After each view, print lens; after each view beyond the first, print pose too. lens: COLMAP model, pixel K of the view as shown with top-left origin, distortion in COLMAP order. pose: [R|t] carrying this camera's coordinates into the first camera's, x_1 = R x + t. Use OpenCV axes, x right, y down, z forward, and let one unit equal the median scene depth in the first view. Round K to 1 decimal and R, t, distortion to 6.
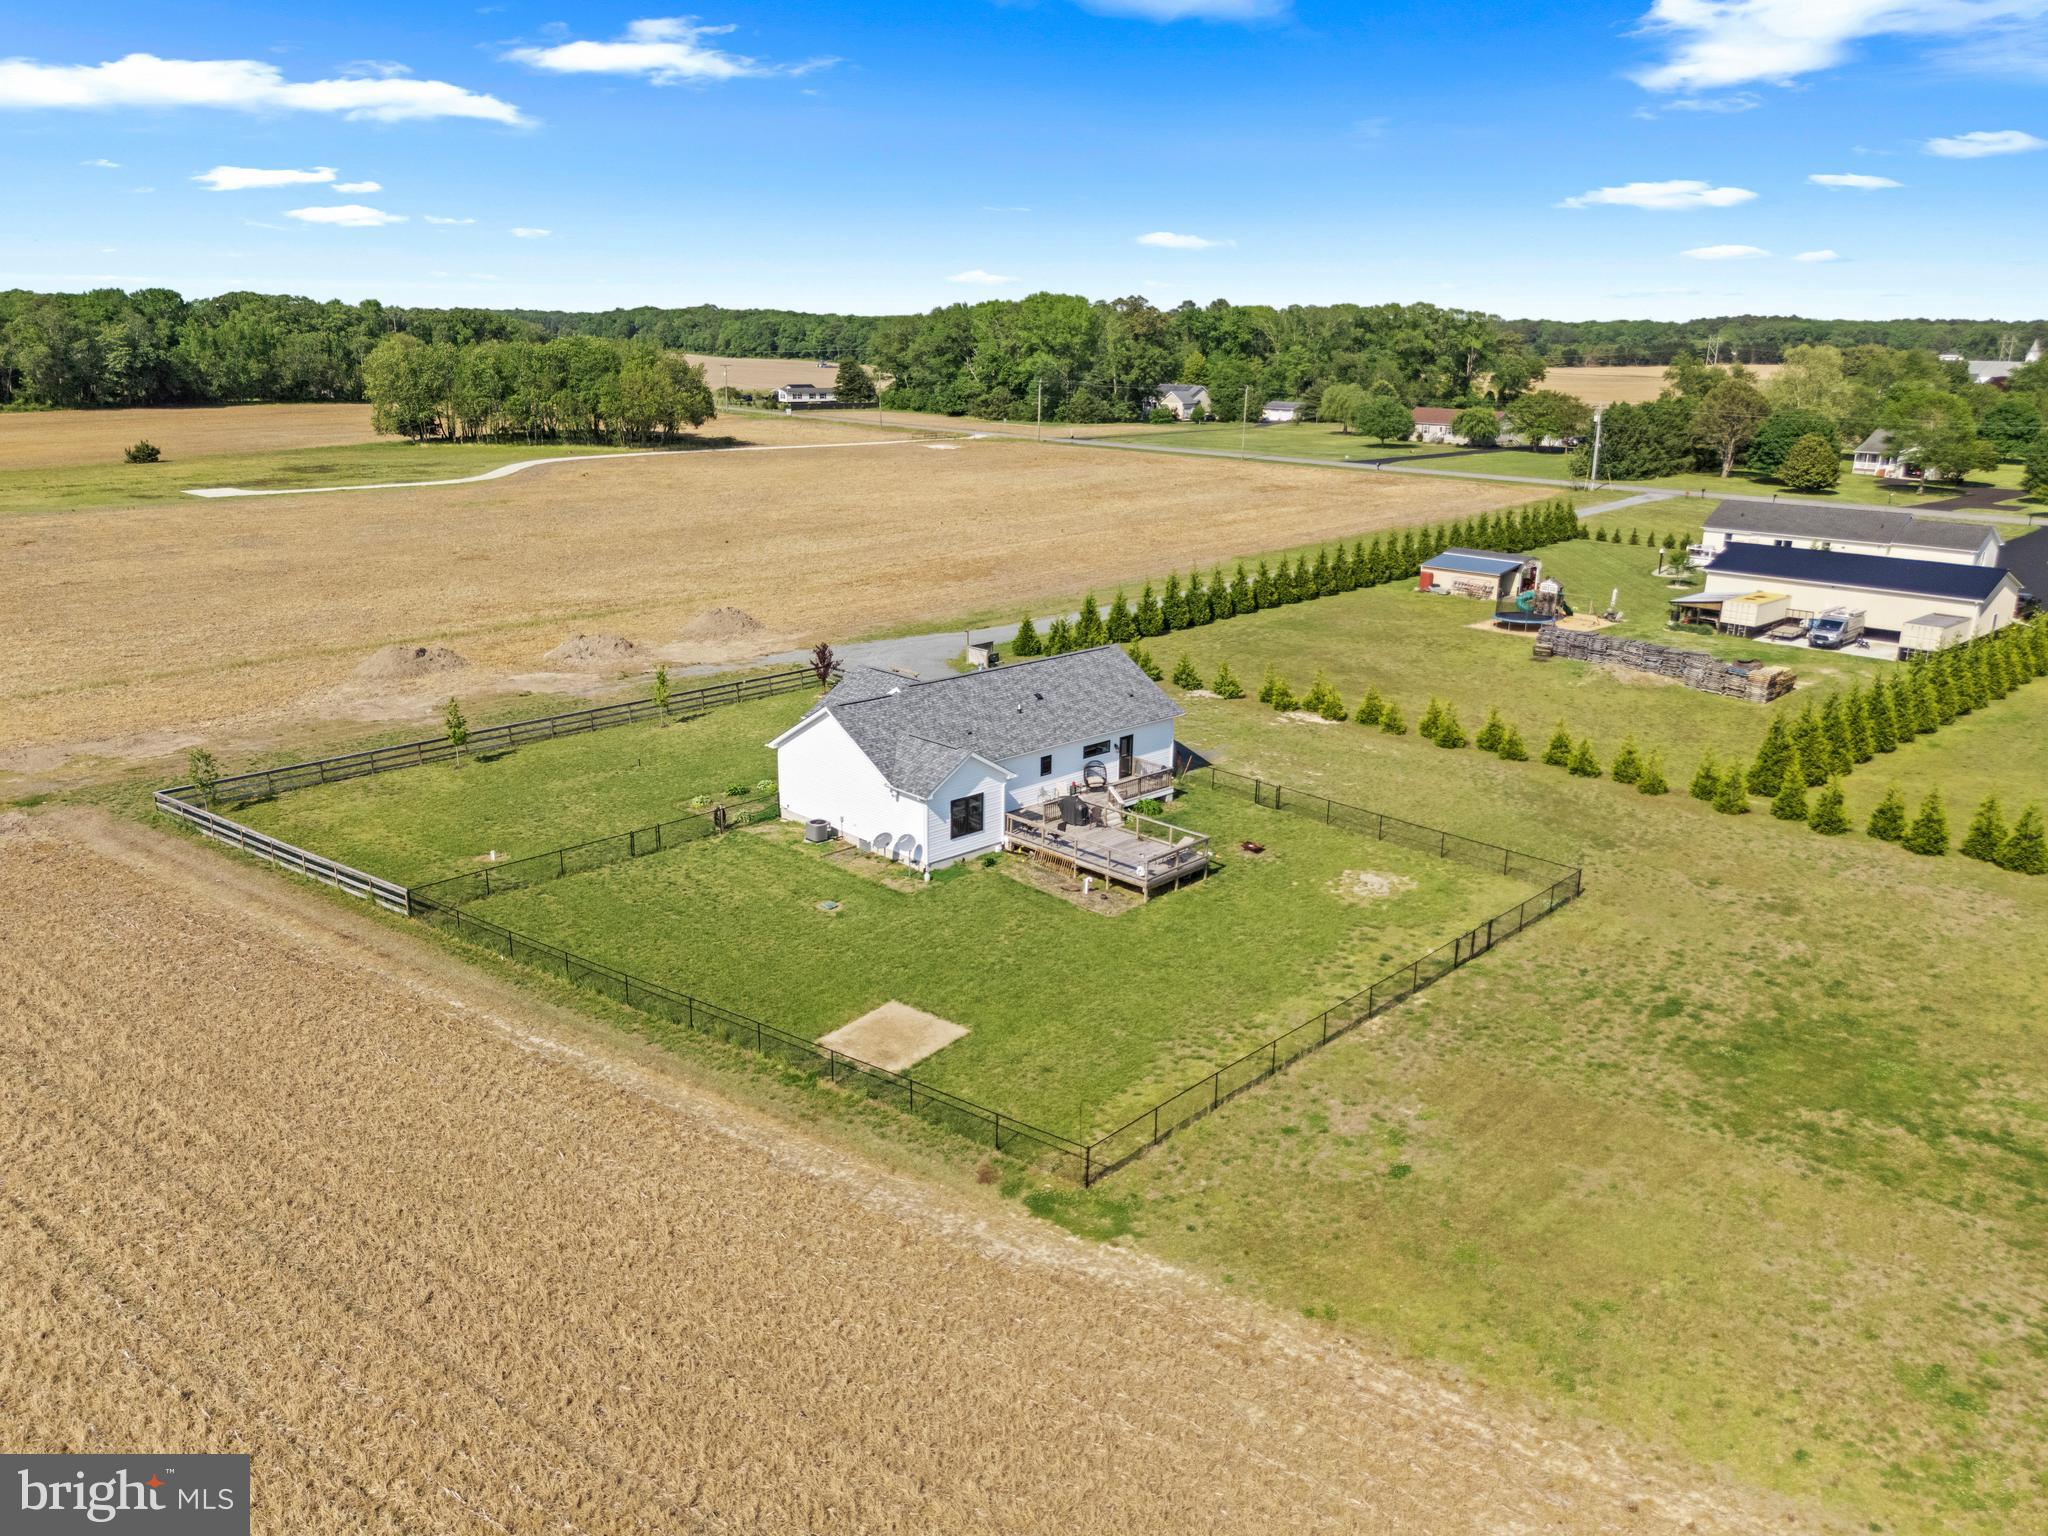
lens RADIAL K [[1499.7, 0, 1024.8], [0, 1499.7, 780.2], [0, 0, 1]] dist [0.090577, -0.105356]
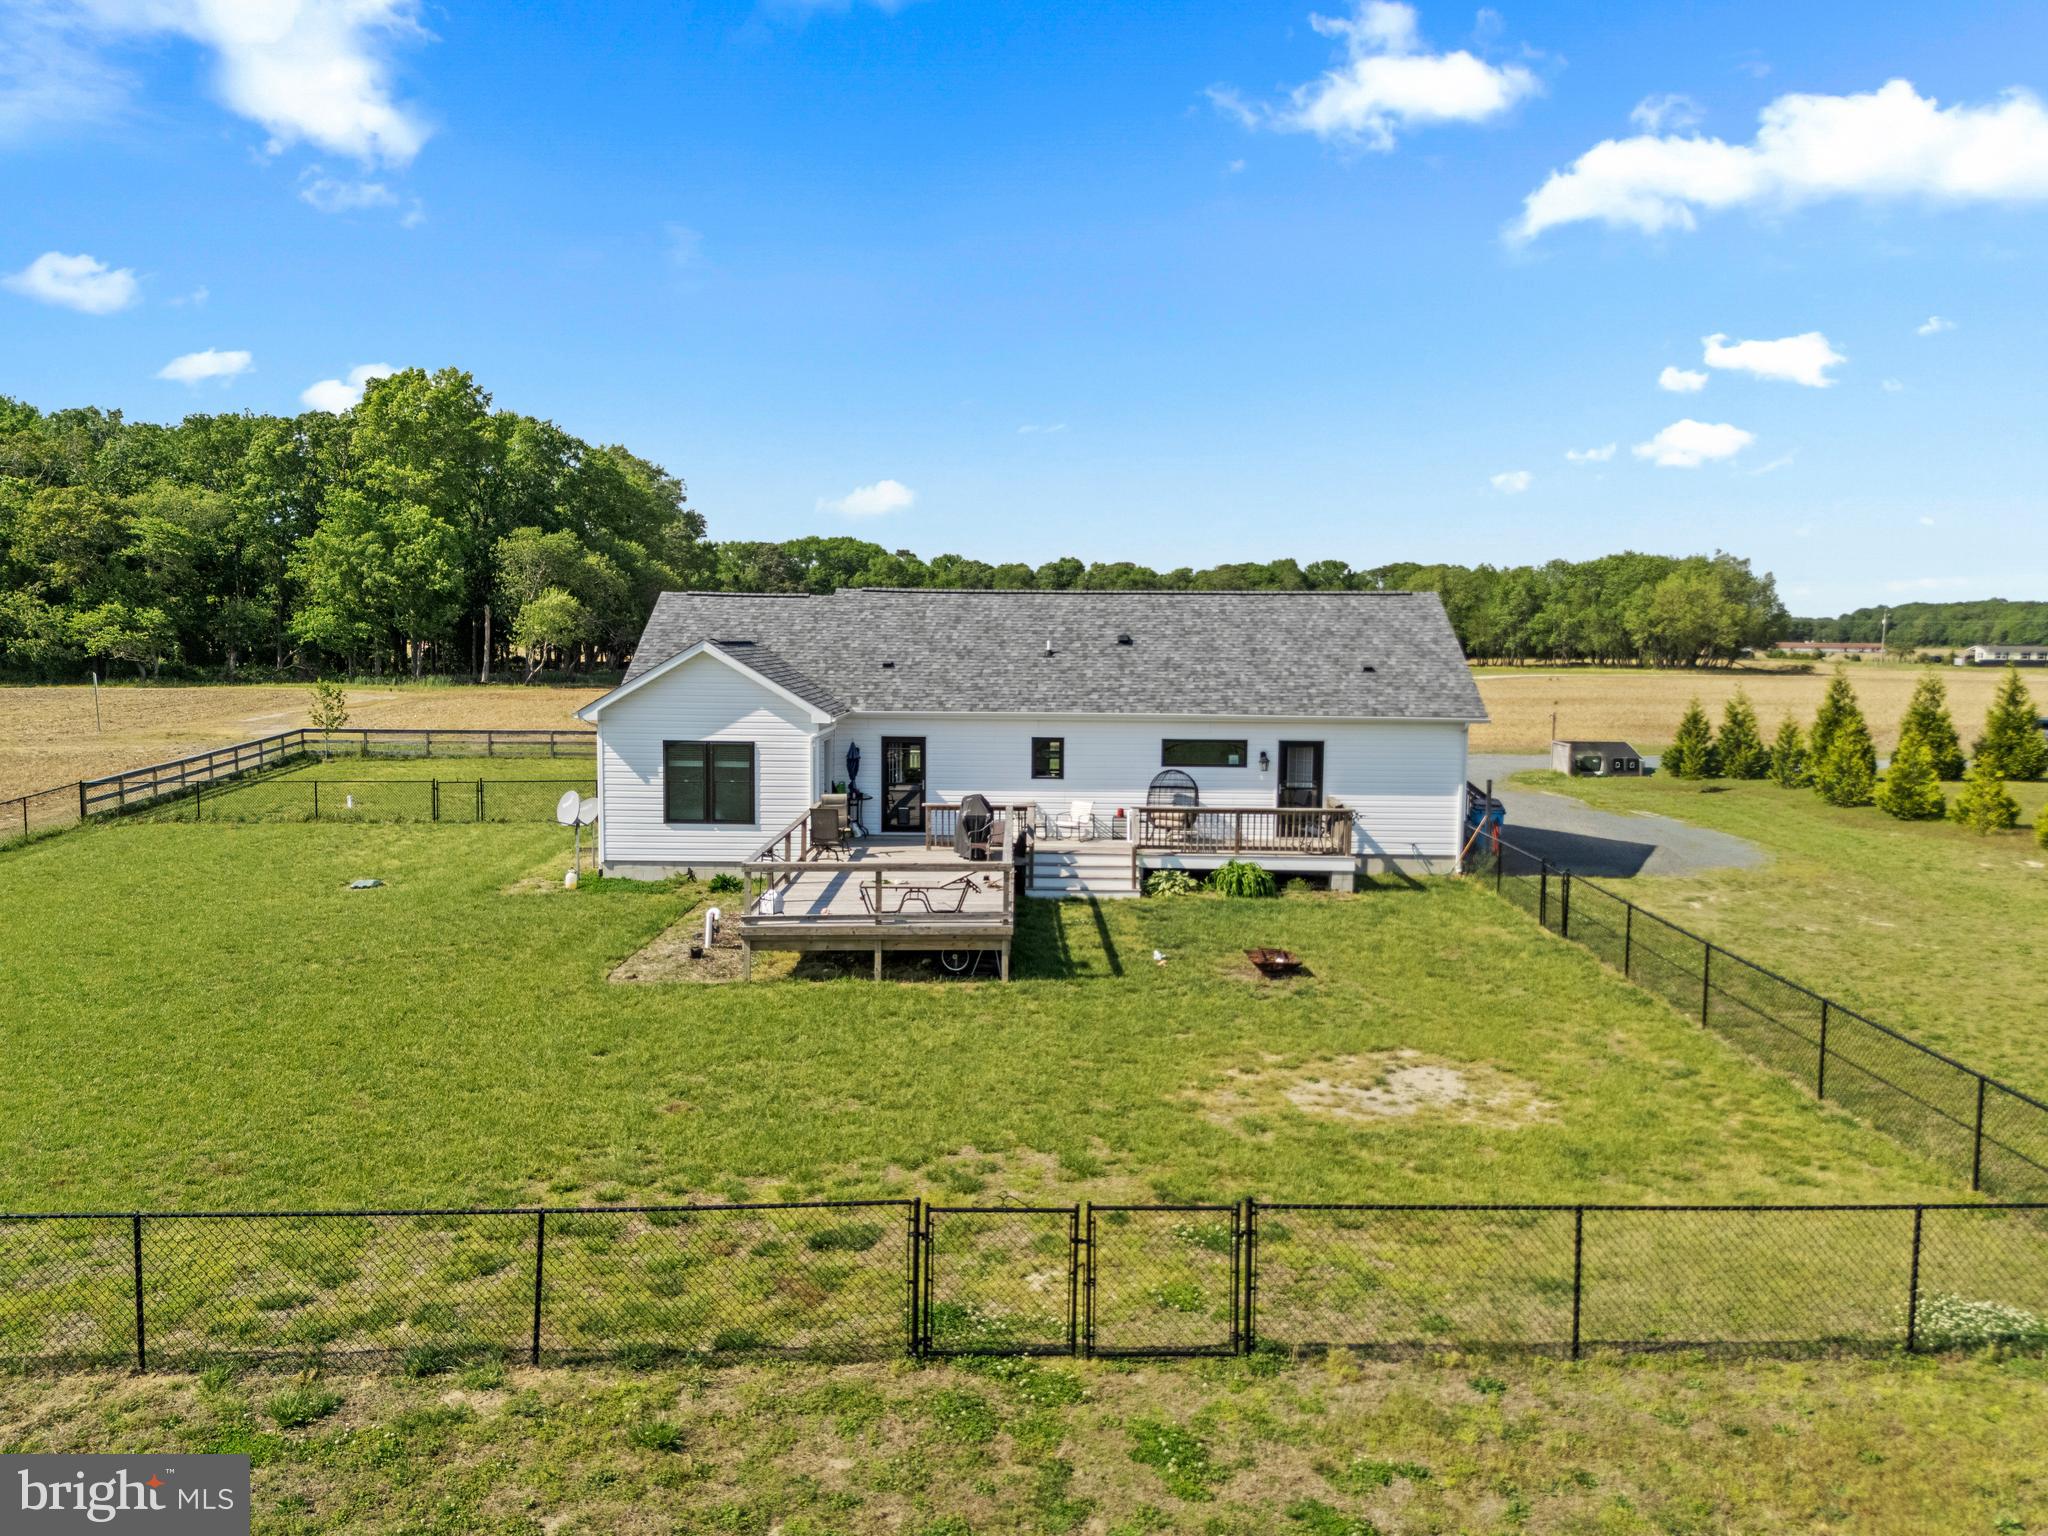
lens RADIAL K [[1499.7, 0, 1024.8], [0, 1499.7, 780.2], [0, 0, 1]] dist [0.090577, -0.105356]
pose [[0.707240, 0.064914, -0.703988, 0.195175], [-0.206319, 0.971380, -0.117702, 0.030870], [0.676199, 0.228490, 0.700391, 0.378217]]
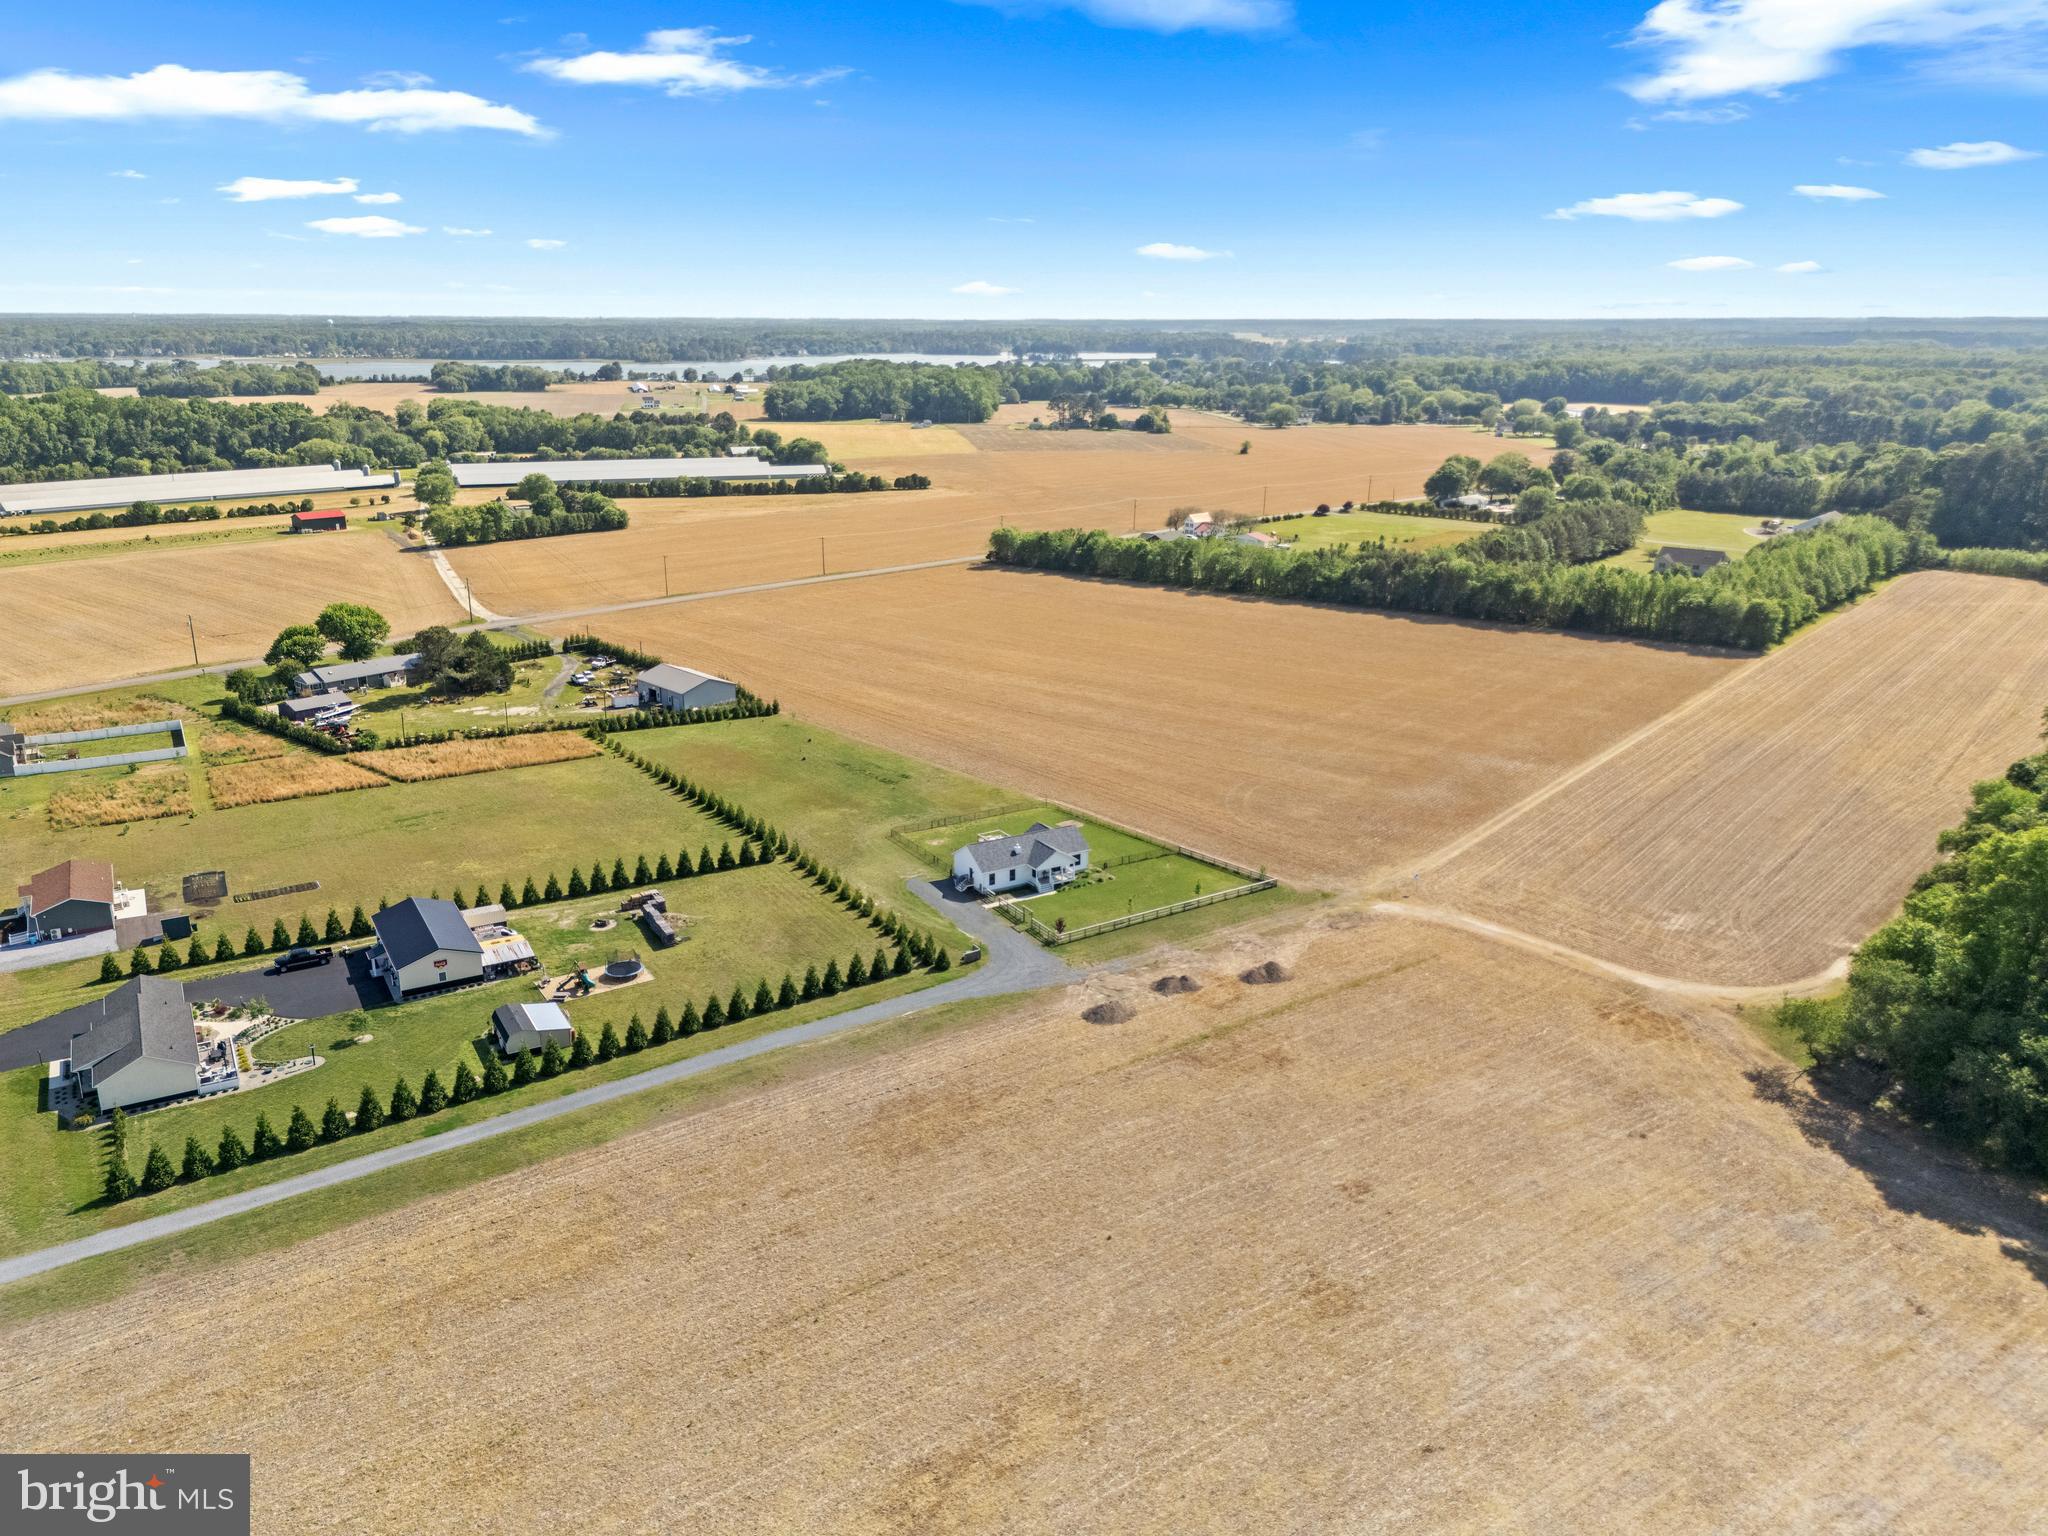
lens RADIAL K [[1504.7, 0, 1022.2], [0, 1504.7, 775.4], [0, 0, 1]] dist [0.071348, -0.070010]
pose [[-0.973092, -0.079650, 0.216211, -0.403814], [0.054148, 0.833026, 0.550577, -1.102415], [-0.223962, 0.547470, -0.806299, 2.010833]]
